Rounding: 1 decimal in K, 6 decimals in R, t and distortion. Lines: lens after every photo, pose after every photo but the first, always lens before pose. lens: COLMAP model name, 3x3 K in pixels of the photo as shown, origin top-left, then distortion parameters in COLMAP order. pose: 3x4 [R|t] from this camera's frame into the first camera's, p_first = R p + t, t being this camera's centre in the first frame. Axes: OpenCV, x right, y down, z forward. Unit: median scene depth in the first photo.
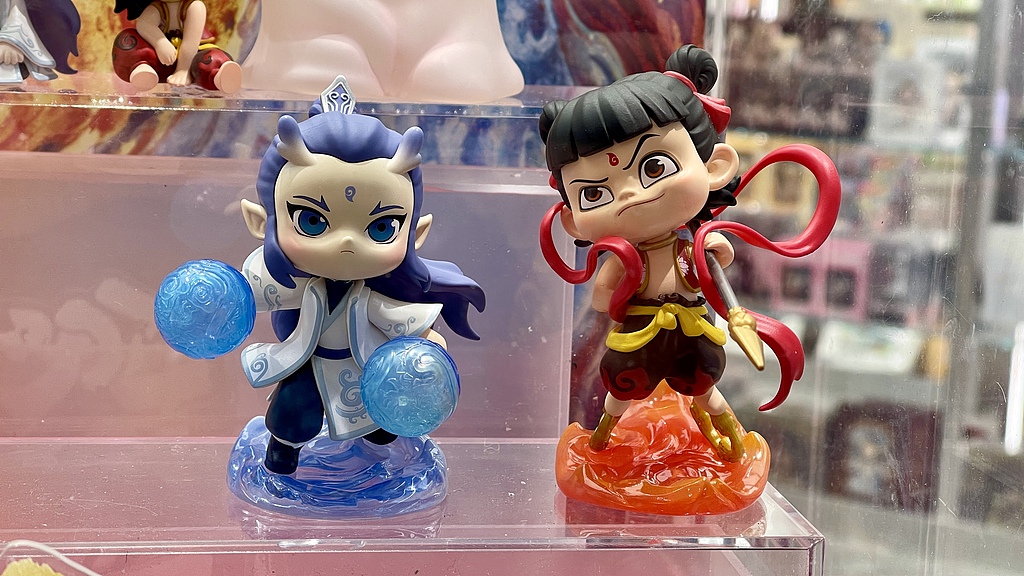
lens RADIAL K [[1976.6, 0, 512.0], [0, 1976.6, 288.0], [0, 0, 1]] dist [0.158202, 0.201810]
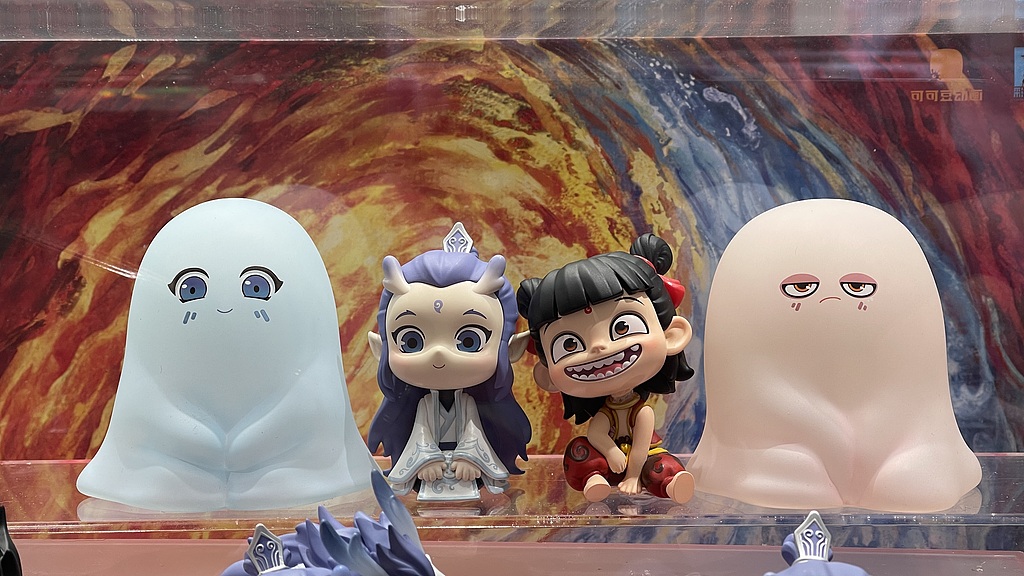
lens RADIAL K [[1976.6, 0, 512.0], [0, 1976.6, 288.0], [0, 0, 1]] dist [0.158202, 0.201810]
pose [[0.987444, -0.035328, -0.153970, -0.080915], [0.022807, 0.996344, -0.082337, -0.143597], [0.156316, 0.077792, 0.984639, 0.010356]]
